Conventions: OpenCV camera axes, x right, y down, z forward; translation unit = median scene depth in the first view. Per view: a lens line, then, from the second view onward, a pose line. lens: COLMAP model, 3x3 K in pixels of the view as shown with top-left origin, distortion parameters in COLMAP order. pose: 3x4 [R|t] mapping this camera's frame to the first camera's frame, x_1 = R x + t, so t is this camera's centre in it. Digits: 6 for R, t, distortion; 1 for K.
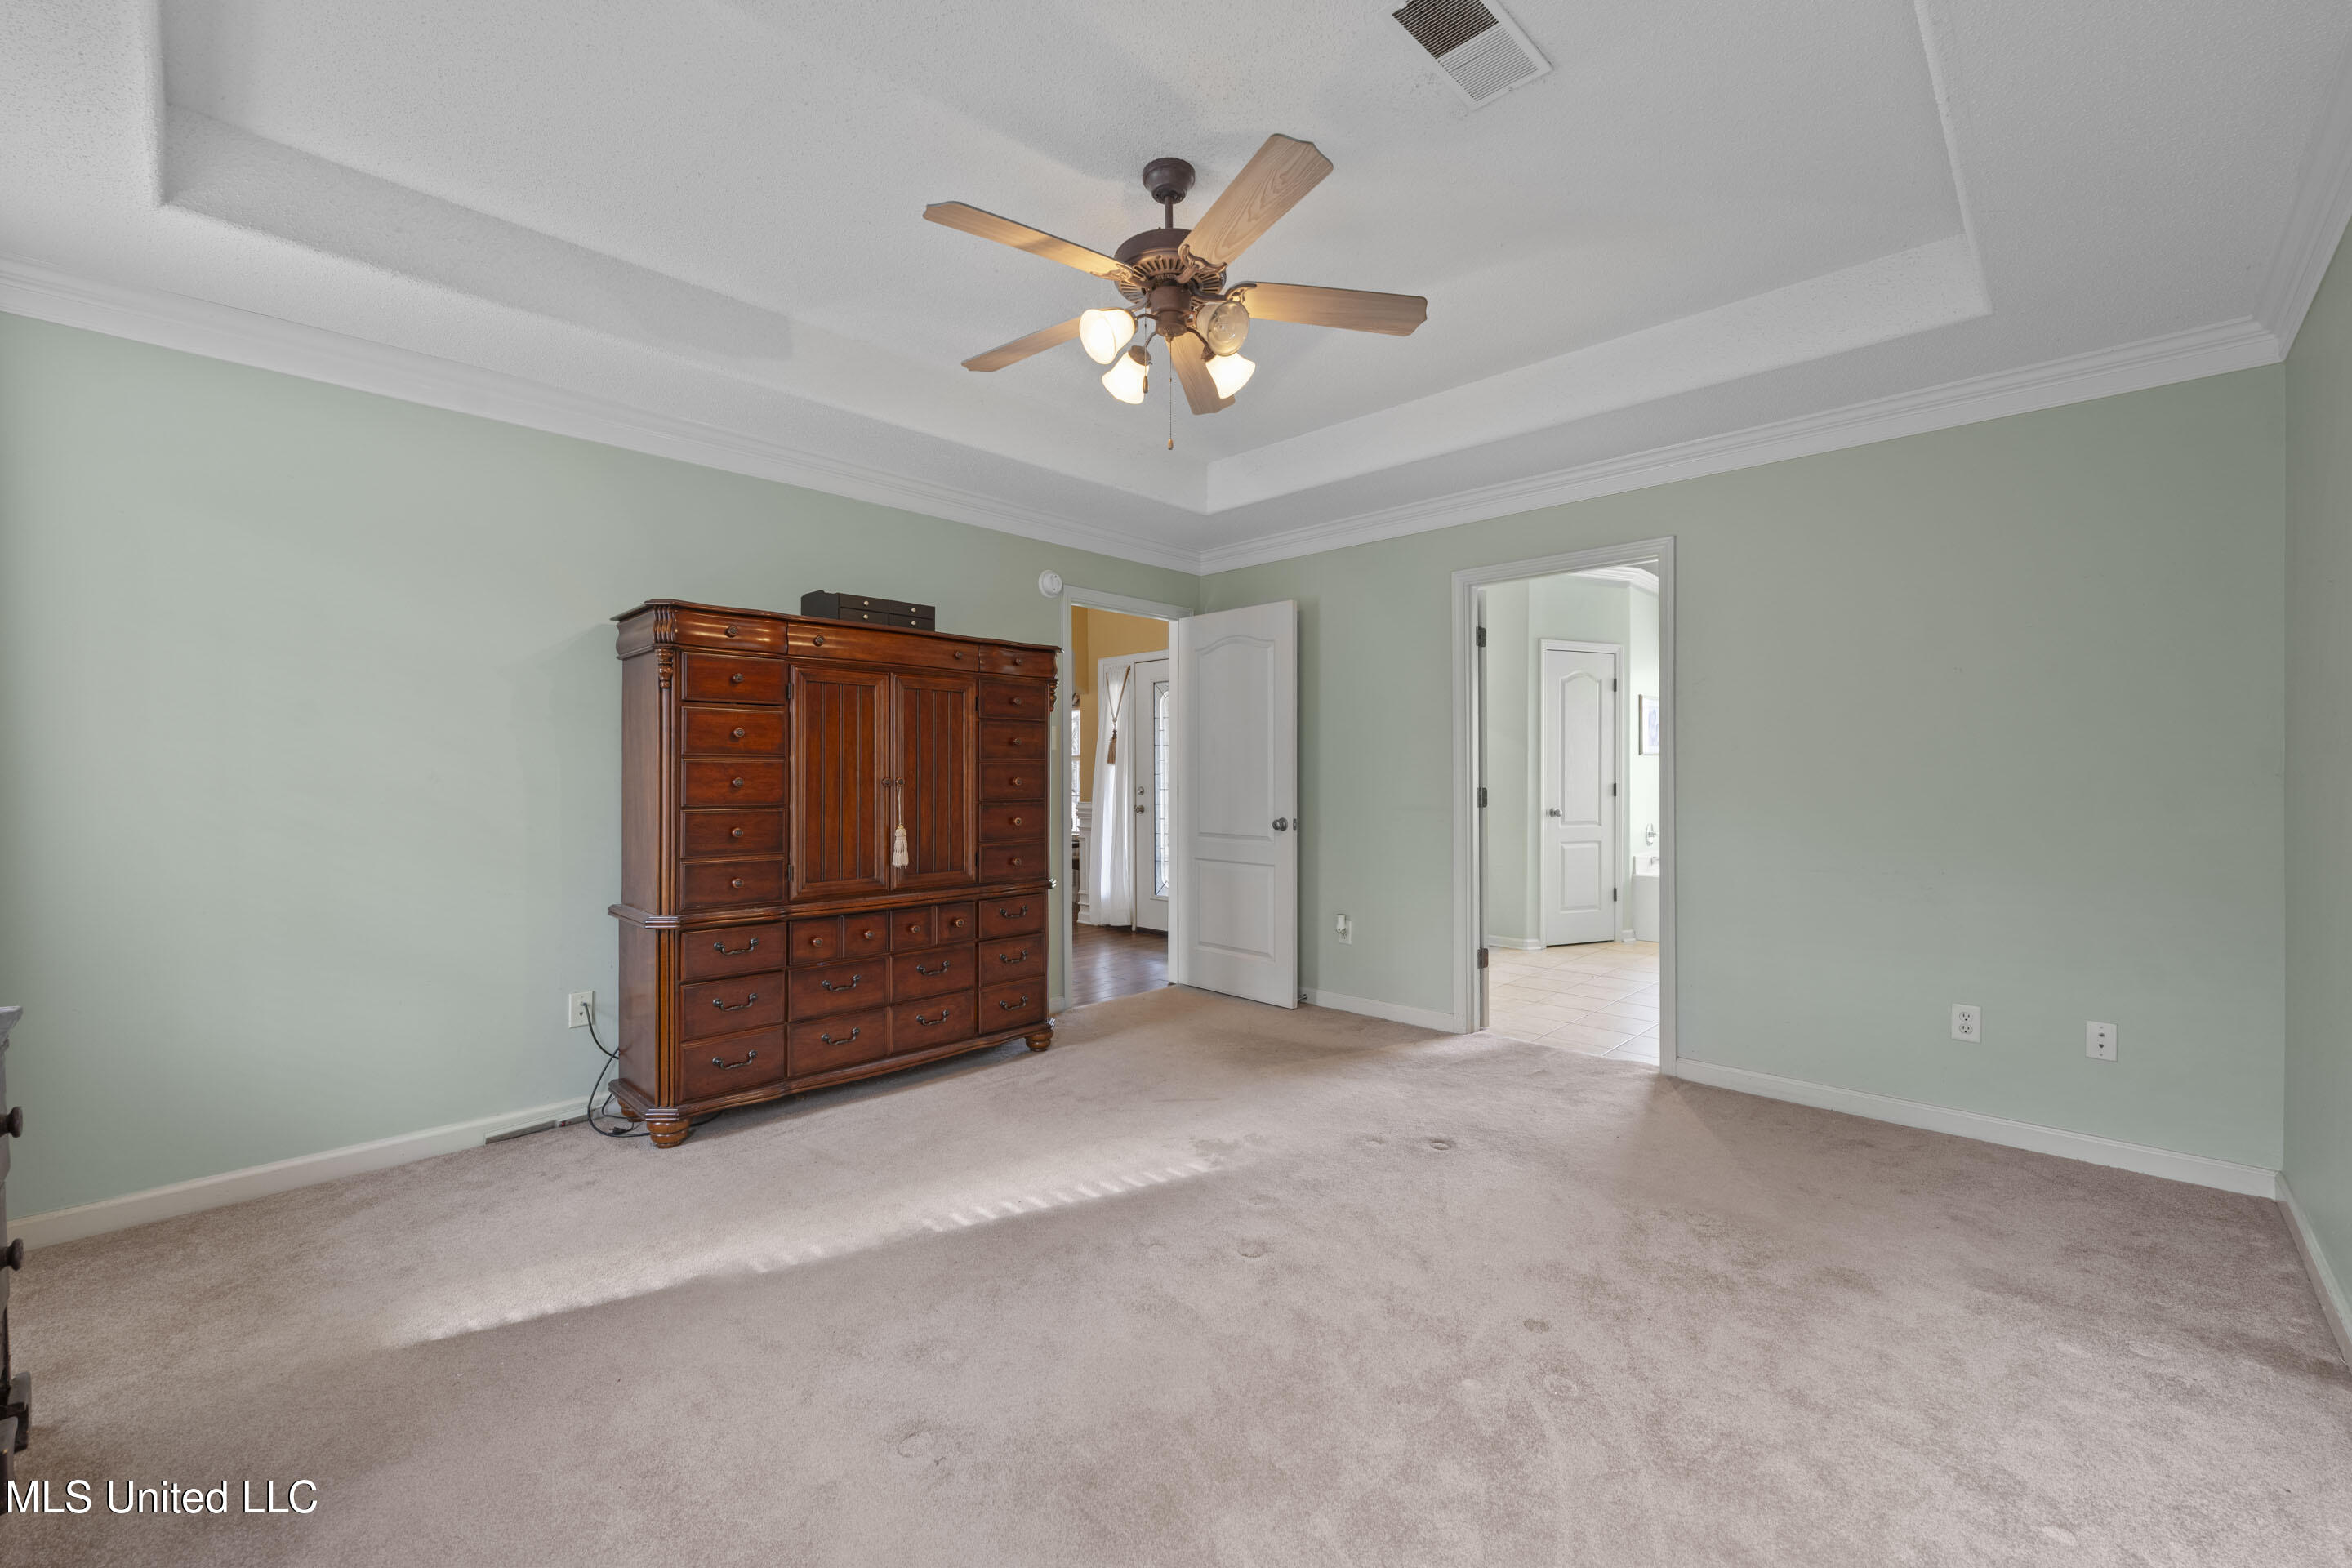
lens RADIAL K [[953.3, 0, 1170.6], [0, 953.3, 775.7], [0, 0, 1]] dist [-0.000986, -0.000454]
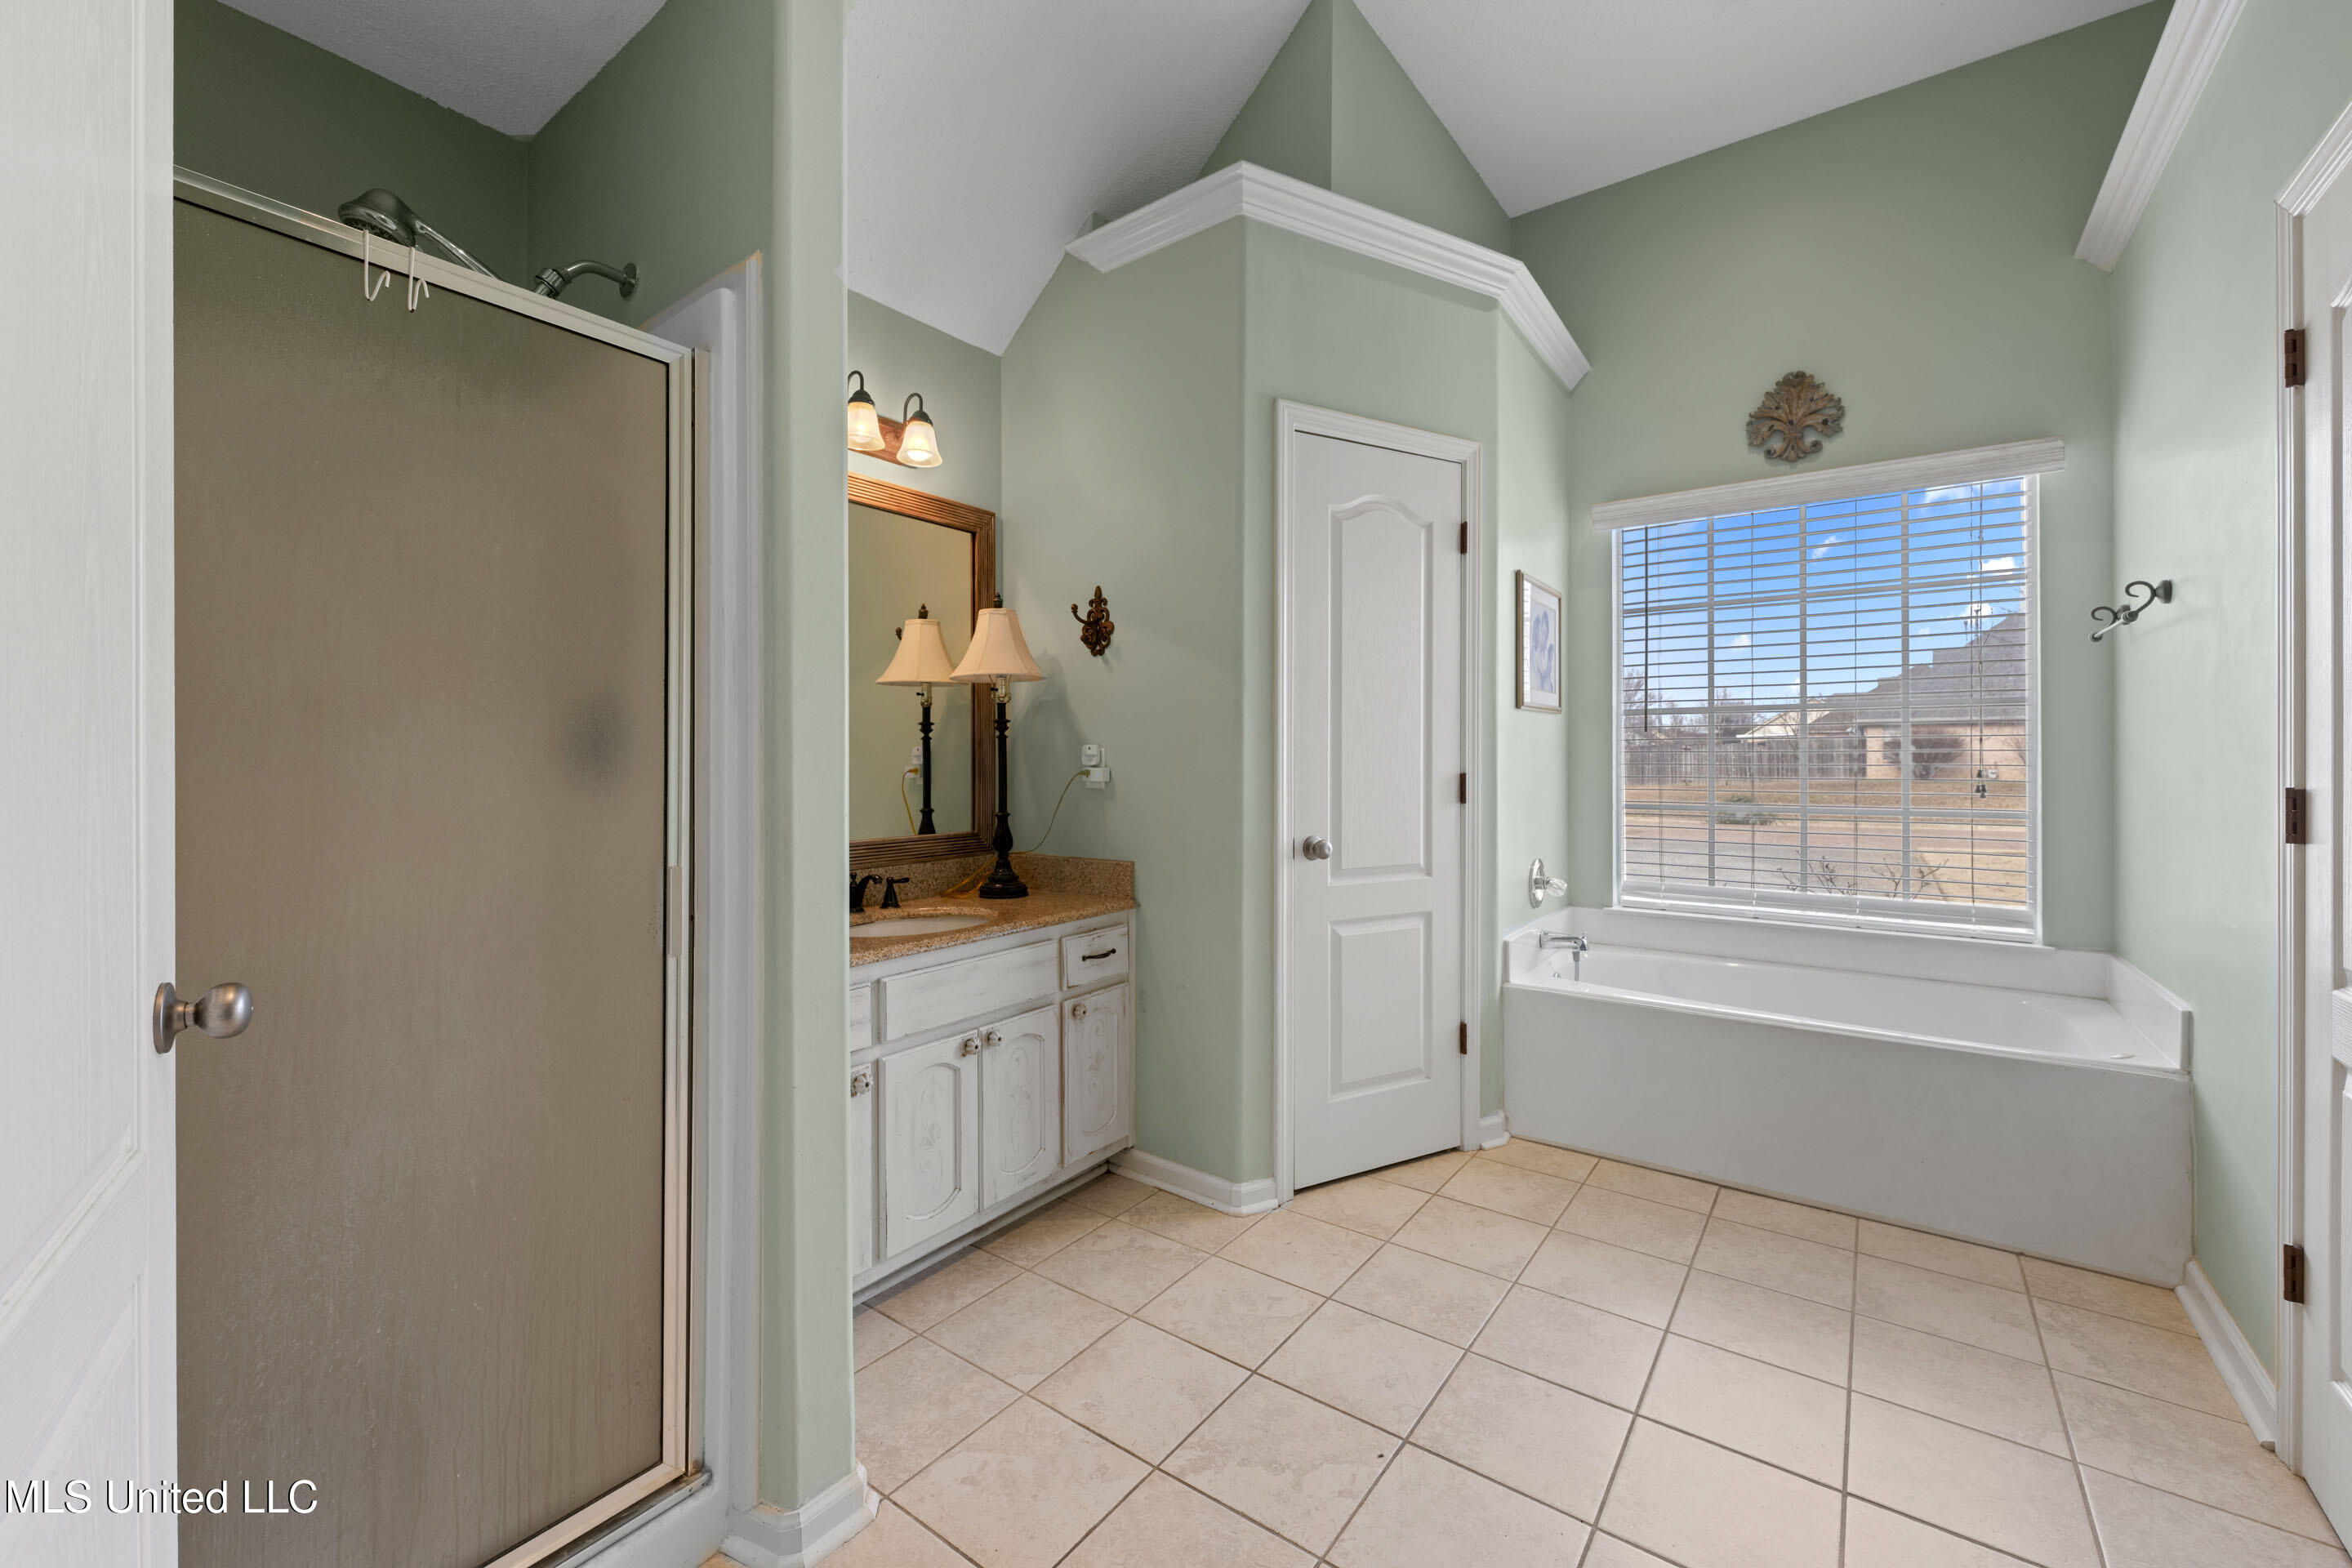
lens RADIAL K [[953.3, 0, 1173.9], [0, 953.3, 753.4], [0, 0, 1]] dist [-0.000986, -0.000454]
pose [[0.991427, 0.002217, 0.130640, 0.286147], [-0.001894, 0.999995, -0.002594, 0.000809], [-0.130645, 0.002325, 0.991427, 0.602302]]
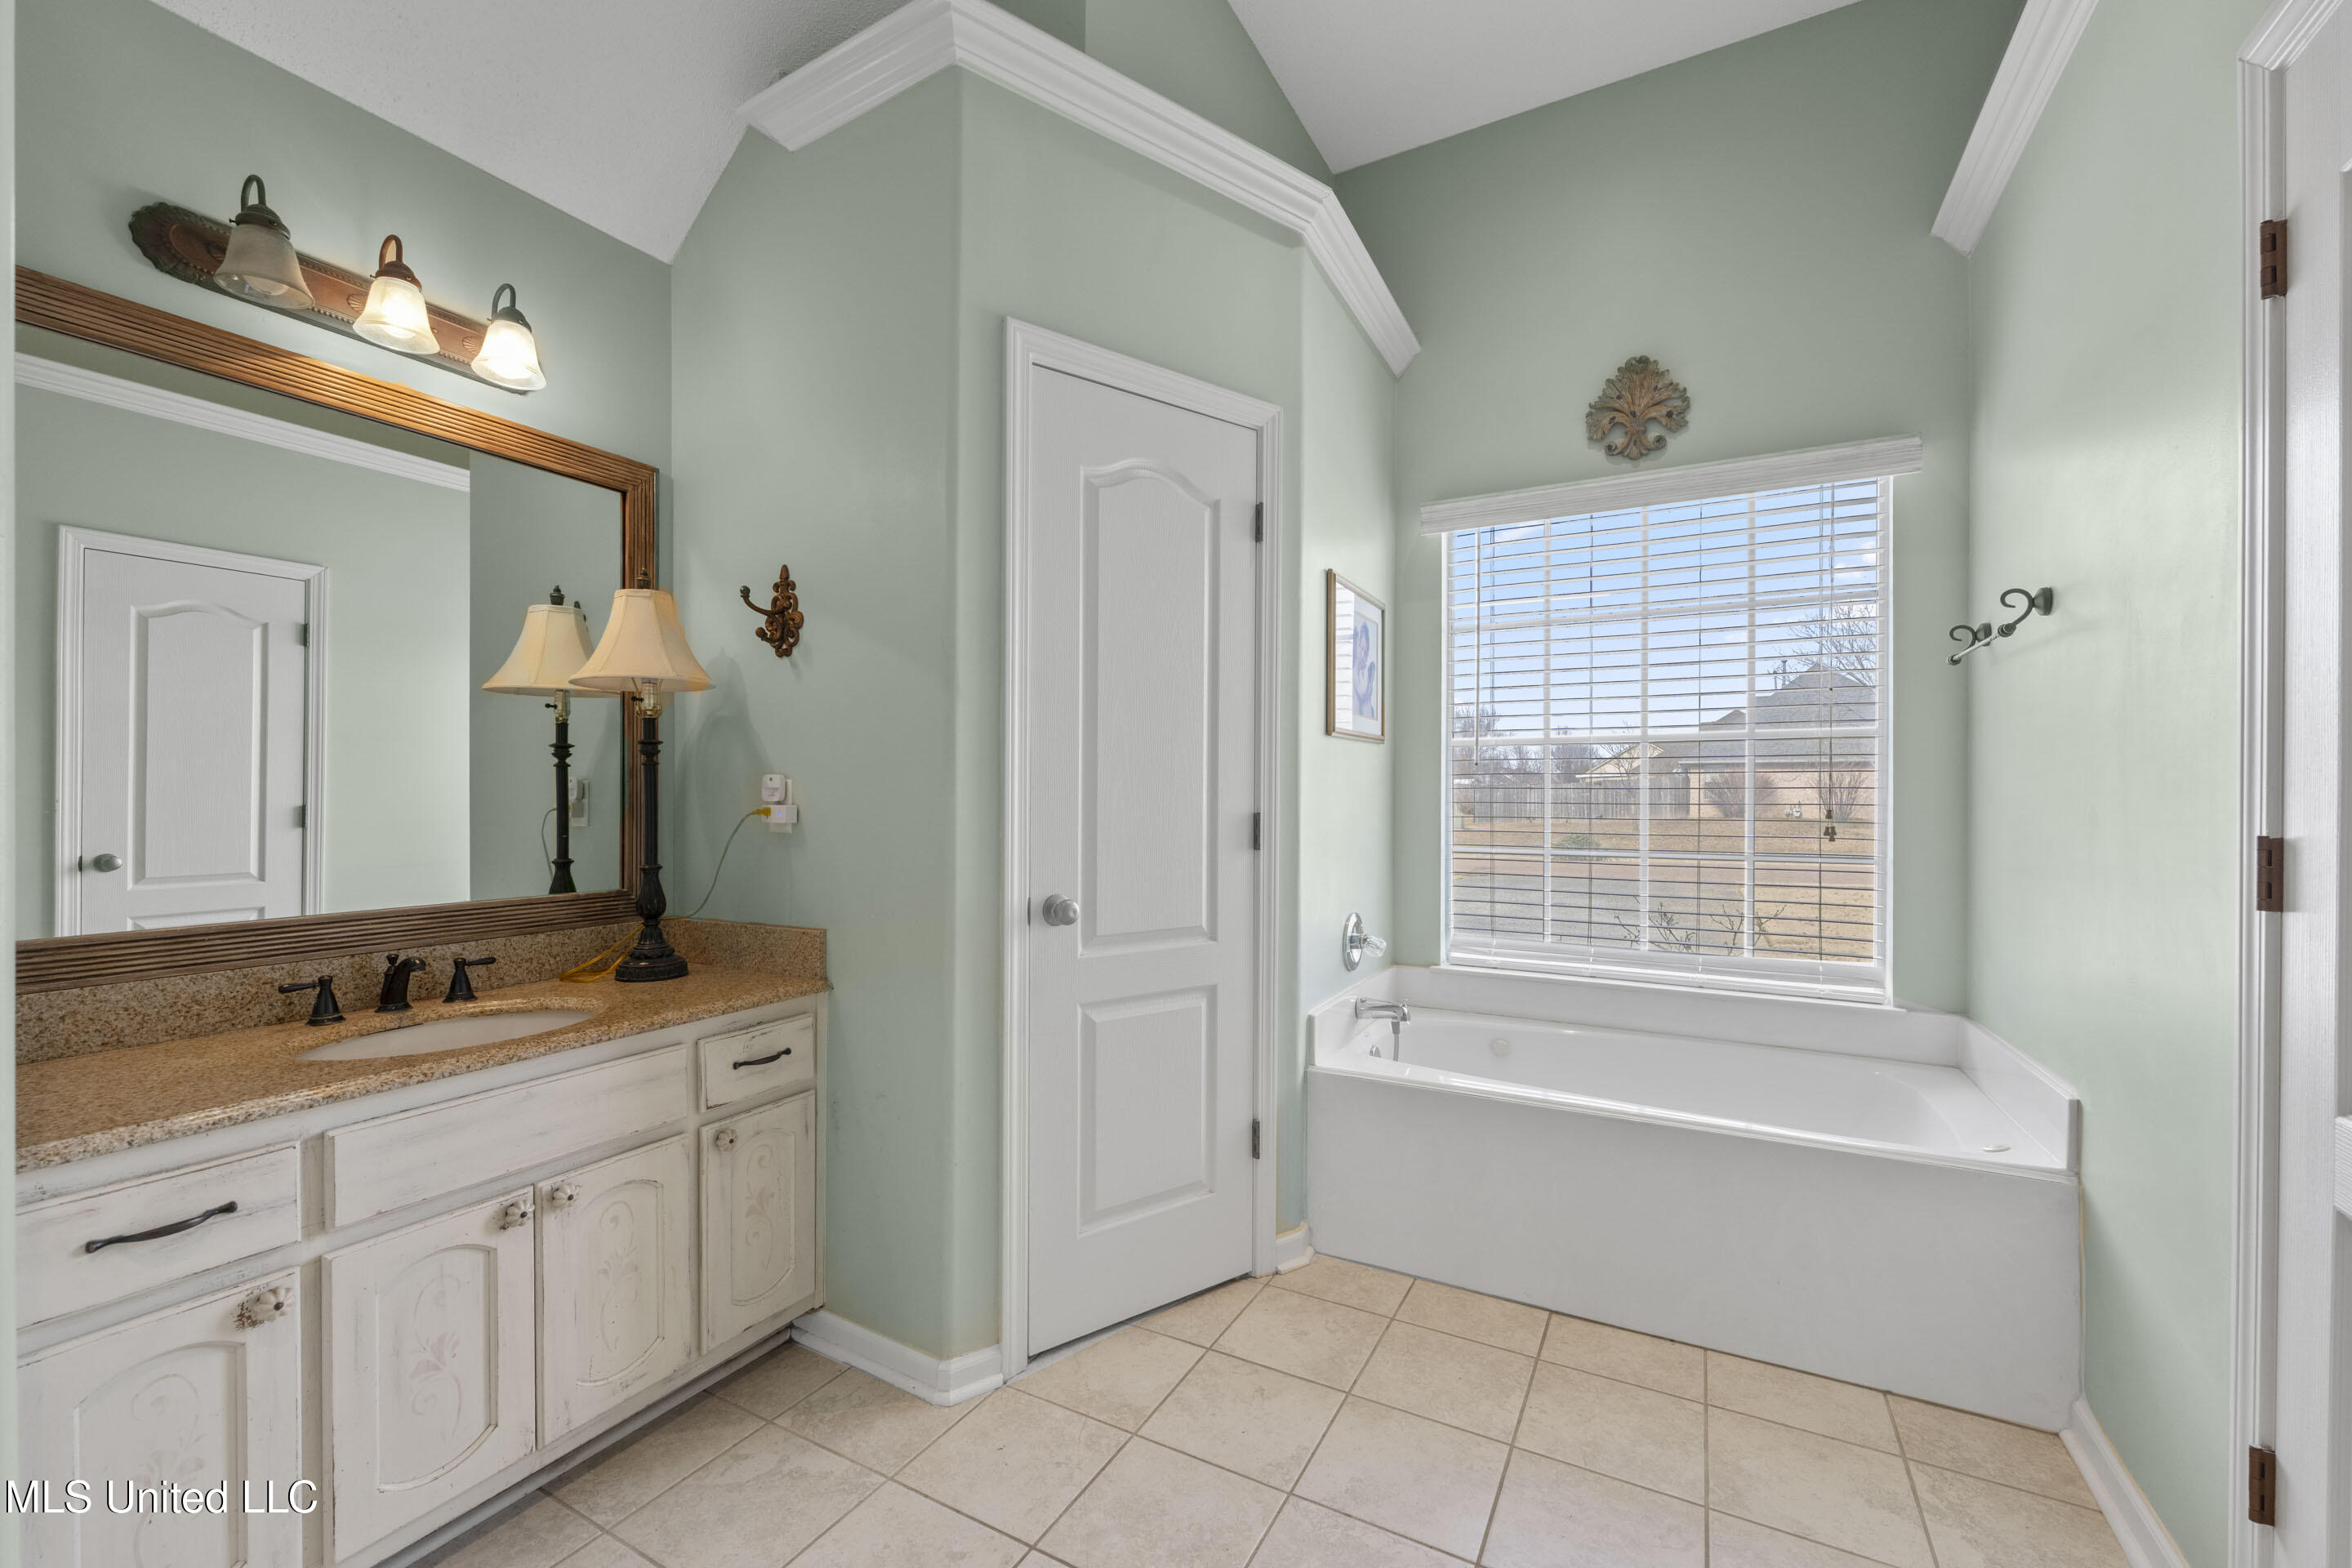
lens RADIAL K [[953.3, 0, 1171.6], [0, 953.3, 793.0], [0, 0, 1]] dist [-0.000986, -0.000454]
pose [[0.965806, 0.005936, 0.259198, 0.349460], [-0.006021, 0.999982, -0.000464, 0.001402], [-0.259196, -0.001113, 0.965824, 0.680805]]
